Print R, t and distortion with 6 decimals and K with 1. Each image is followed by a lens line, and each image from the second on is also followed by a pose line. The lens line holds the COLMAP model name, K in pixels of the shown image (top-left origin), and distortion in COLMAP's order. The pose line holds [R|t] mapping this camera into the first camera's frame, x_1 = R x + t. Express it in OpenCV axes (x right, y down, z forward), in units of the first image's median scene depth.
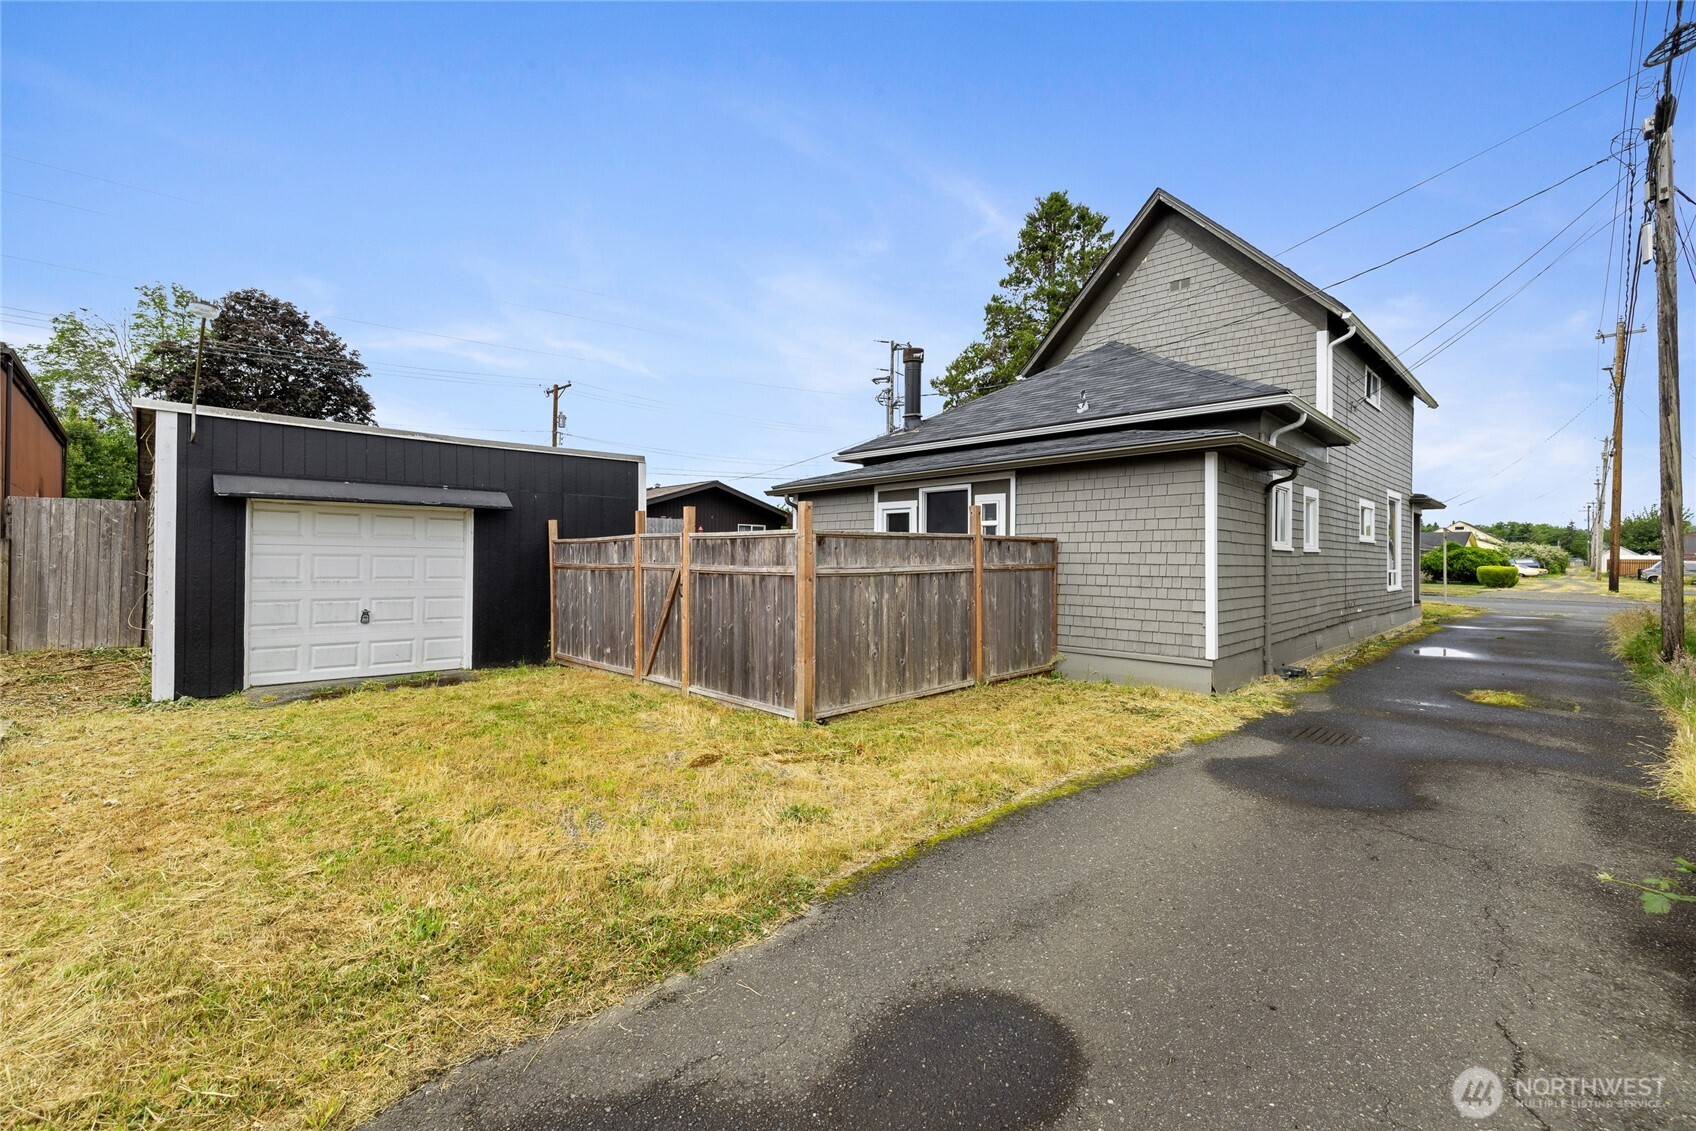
lens RADIAL K [[724.3, 0, 802.8], [0, 724.3, 553.7], [0, 0, 1]] dist [-0.000240, 0.001379]
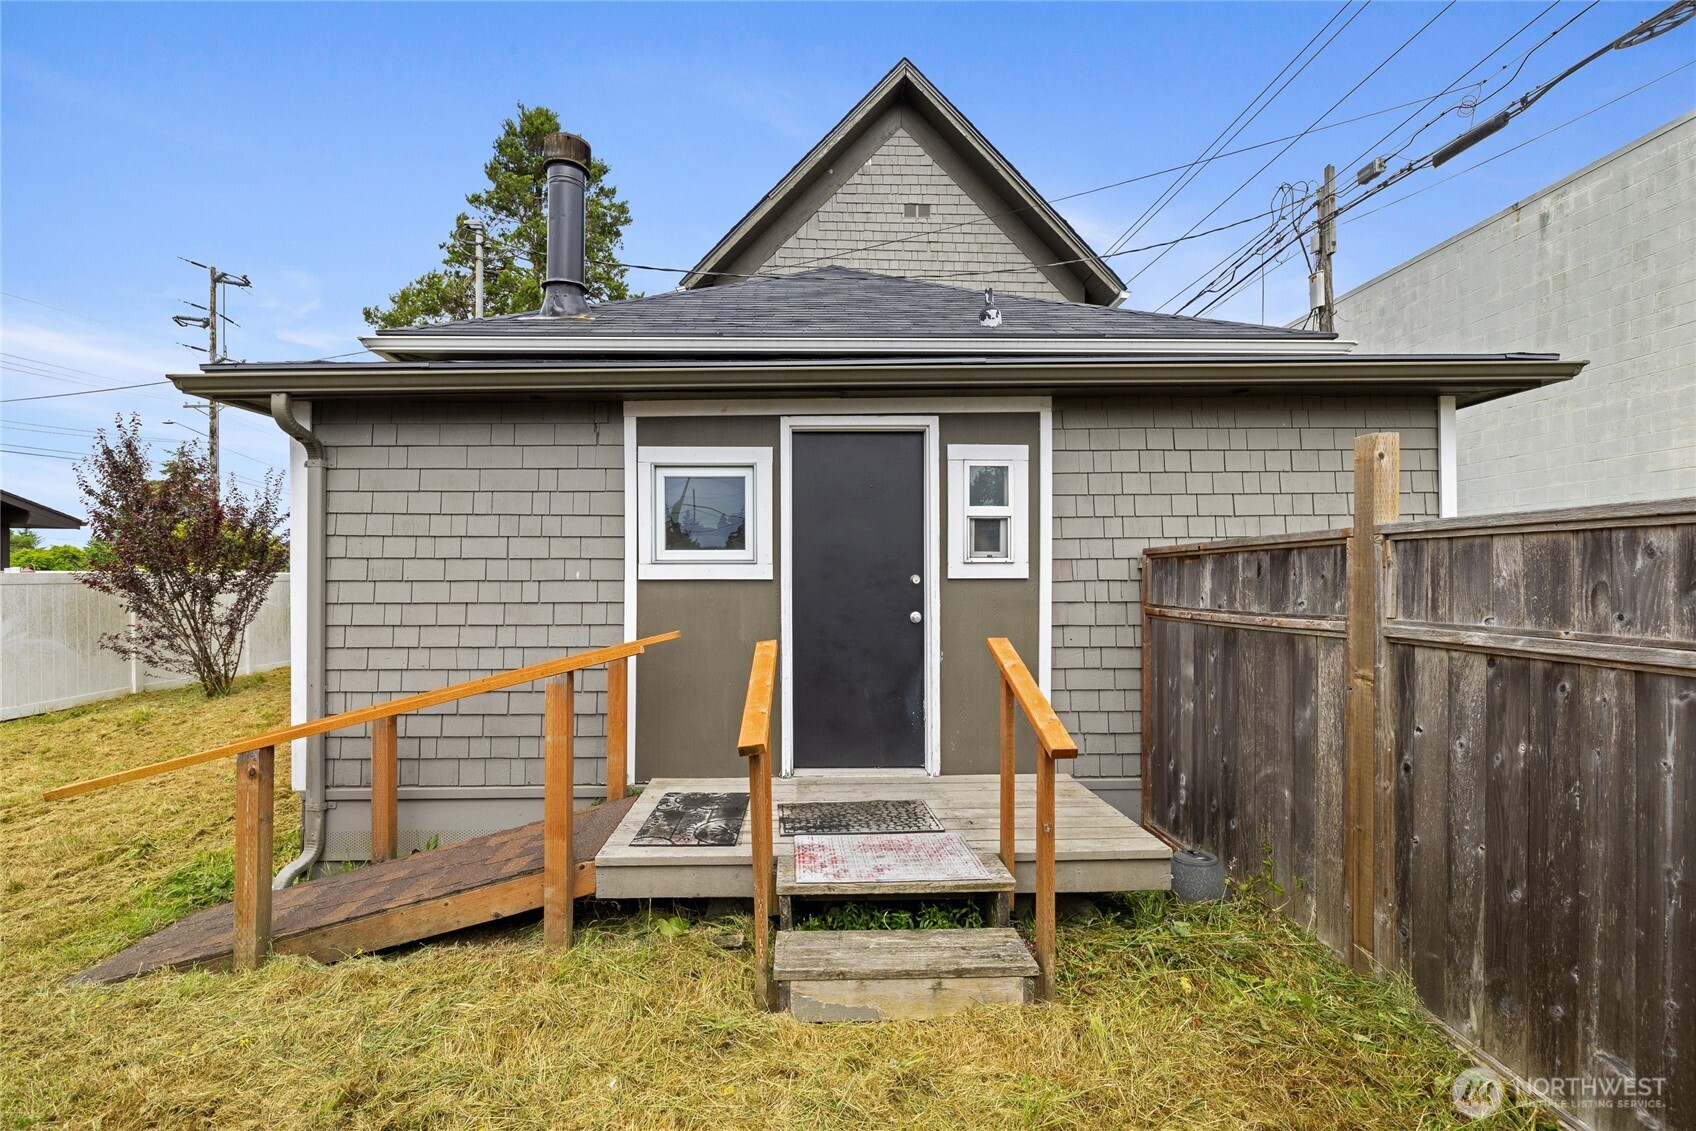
lens RADIAL K [[724.3, 0, 807.7], [0, 724.3, 587.0], [0, 0, 1]] dist [-0.000240, 0.001379]
pose [[0.659686, -0.011563, 0.751452, -0.103053], [0.003377, 0.999917, 0.012421, -0.002437], [-0.751533, -0.005657, 0.659671, 0.598705]]
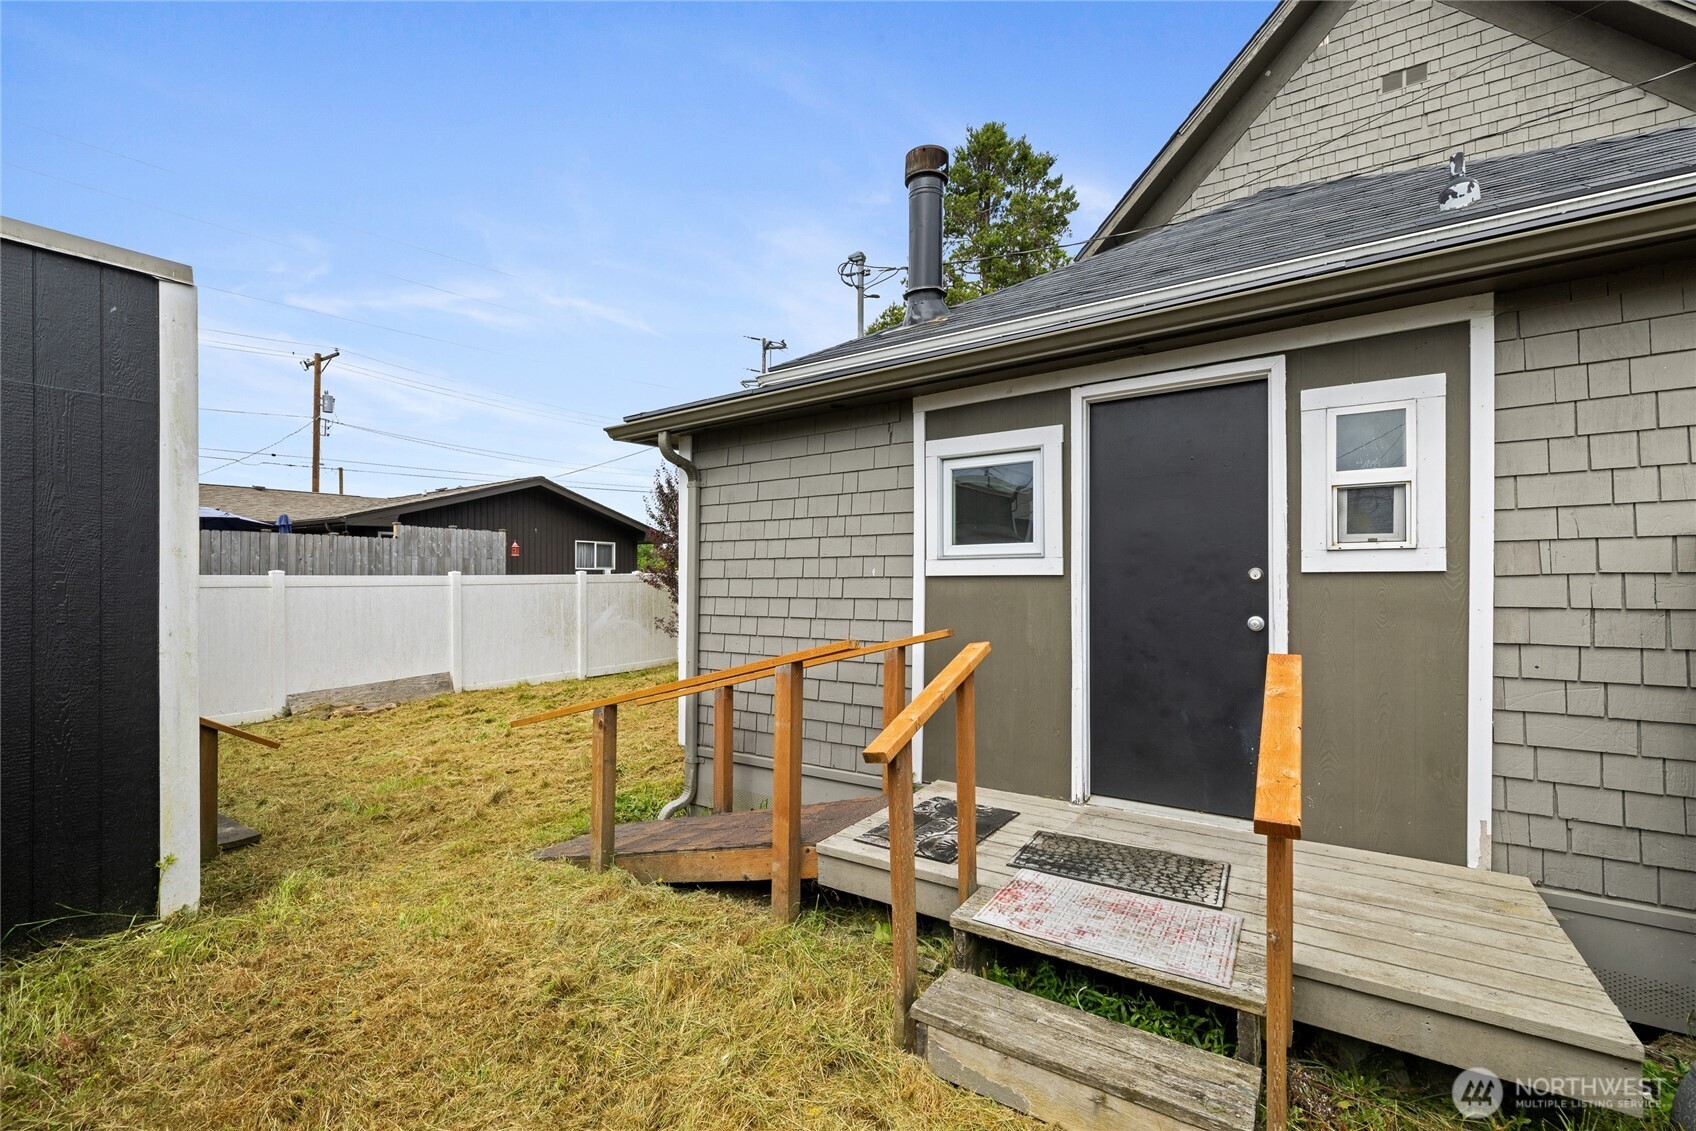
lens RADIAL K [[724.3, 0, 823.1], [0, 724.3, 581.8], [0, 0, 1]] dist [-0.000240, 0.001379]
pose [[0.974488, -0.008028, 0.224294, -0.025638], [0.007472, 0.999967, 0.003329, -0.000841], [-0.224313, -0.001568, 0.974516, 0.568158]]
